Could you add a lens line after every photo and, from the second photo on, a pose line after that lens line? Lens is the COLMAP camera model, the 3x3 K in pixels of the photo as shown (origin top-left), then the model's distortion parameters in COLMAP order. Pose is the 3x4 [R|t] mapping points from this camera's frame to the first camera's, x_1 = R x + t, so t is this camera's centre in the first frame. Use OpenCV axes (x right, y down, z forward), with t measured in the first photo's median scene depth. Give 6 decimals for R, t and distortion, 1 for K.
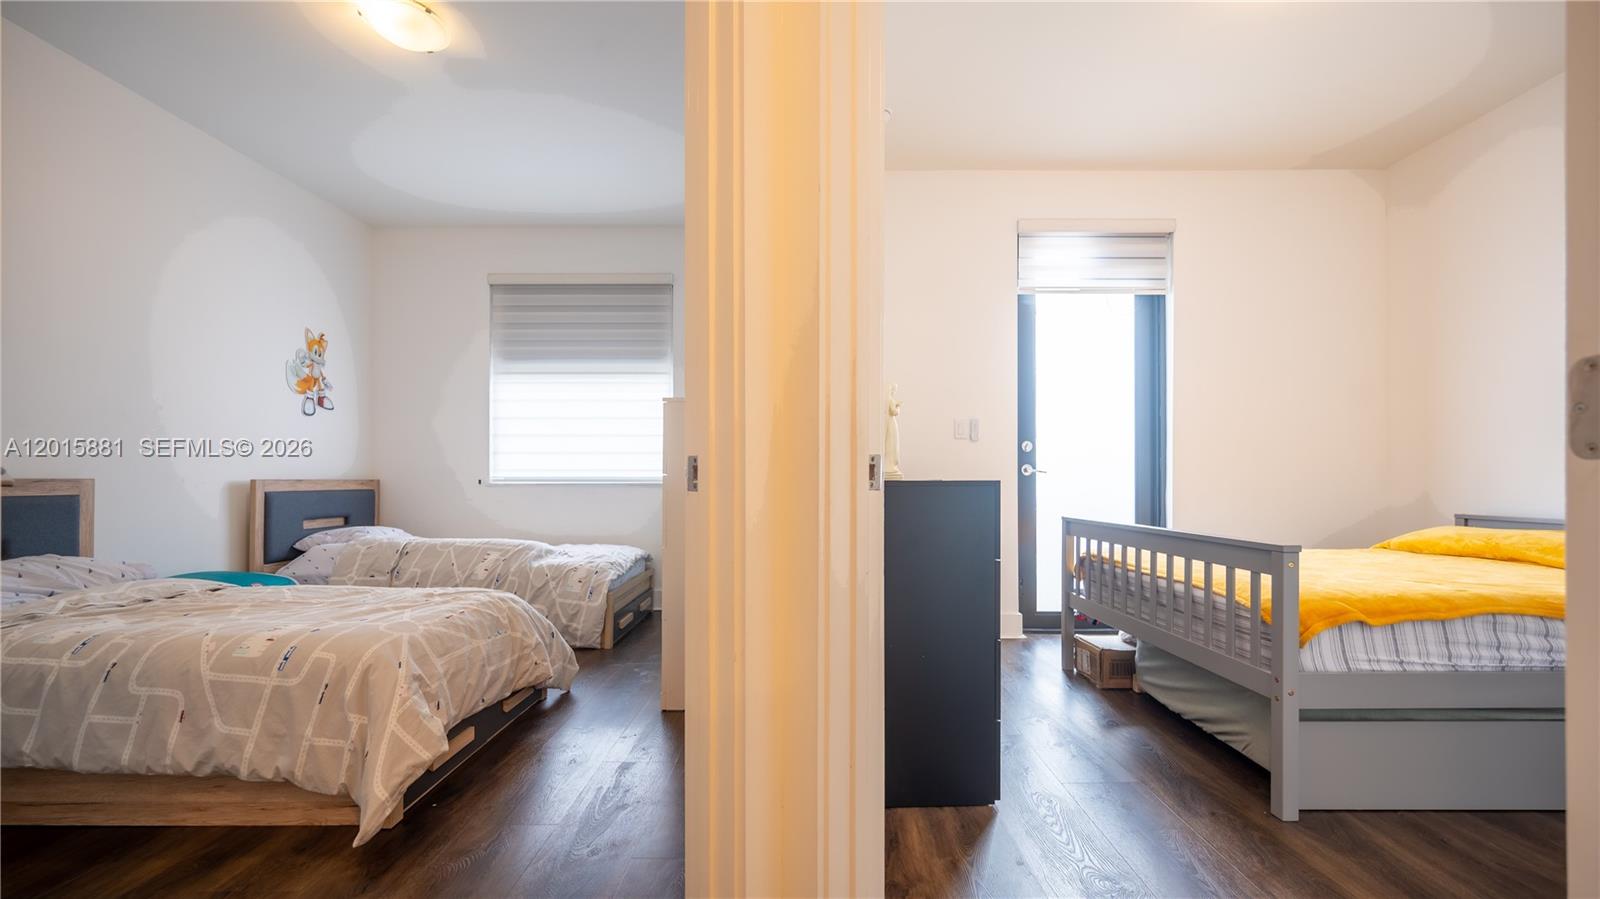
lens RADIAL K [[660.8, 0, 813.5], [0, 660.8, 473.9], [0, 0, 1]] dist [0.000375, 0.000215]
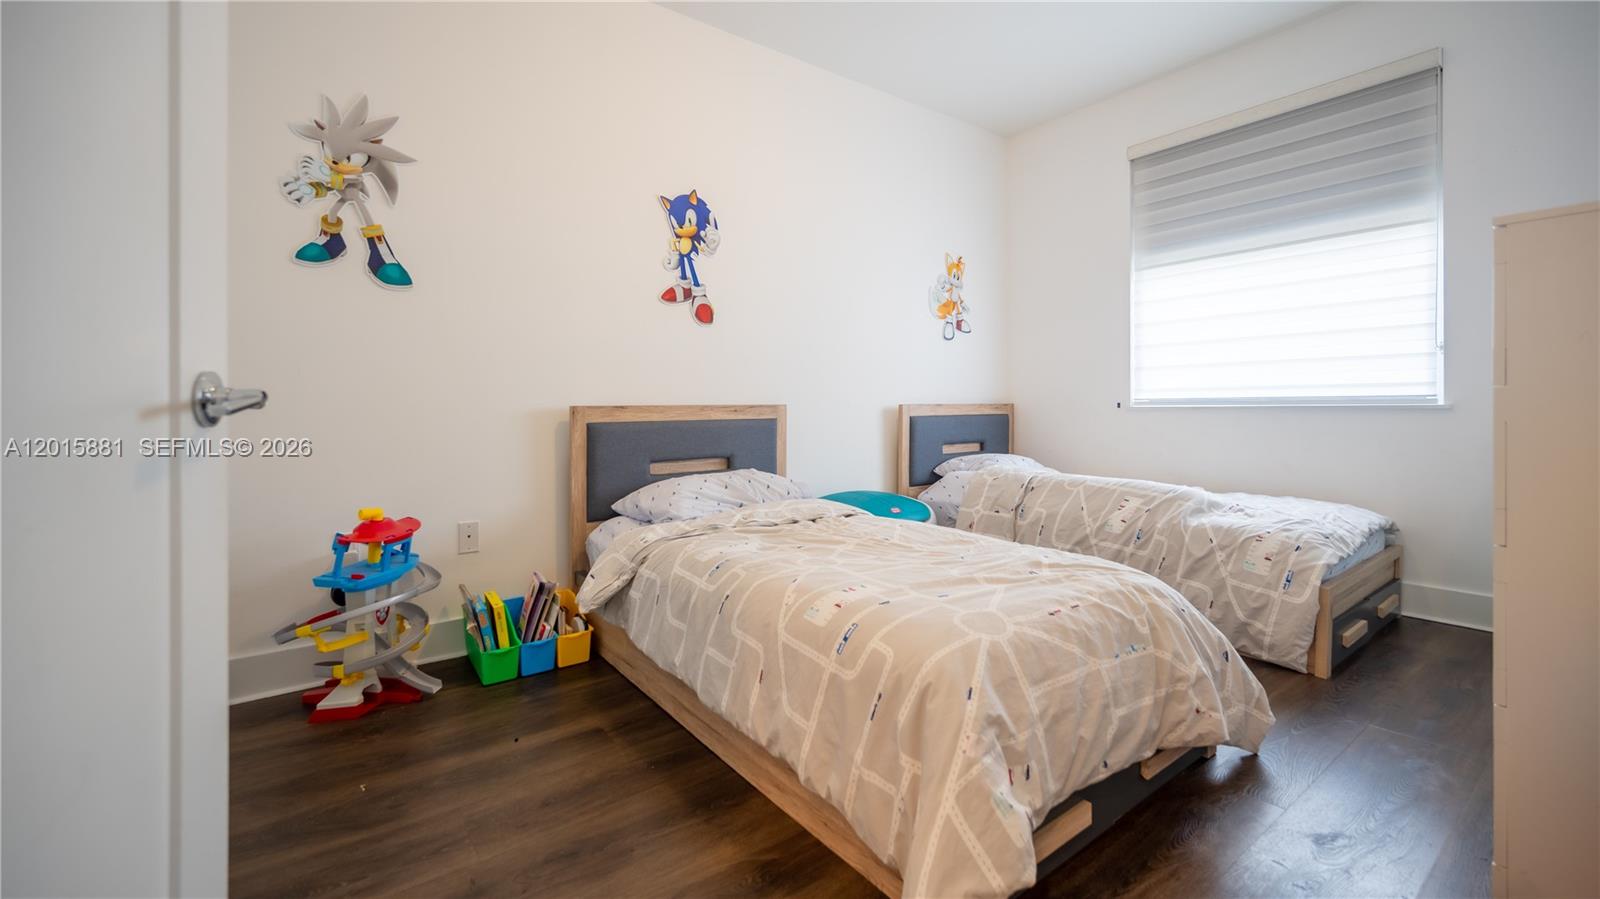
lens RADIAL K [[654.2, 0, 804.1], [0, 654.2, 415.8], [0, 0, 1]] dist [-0.000757, -0.000081]
pose [[0.597674, 0.005899, -0.801717, -0.182231], [0.015826, 0.999691, 0.019154, 0.006771], [0.801583, -0.024136, 0.597396, 0.418615]]
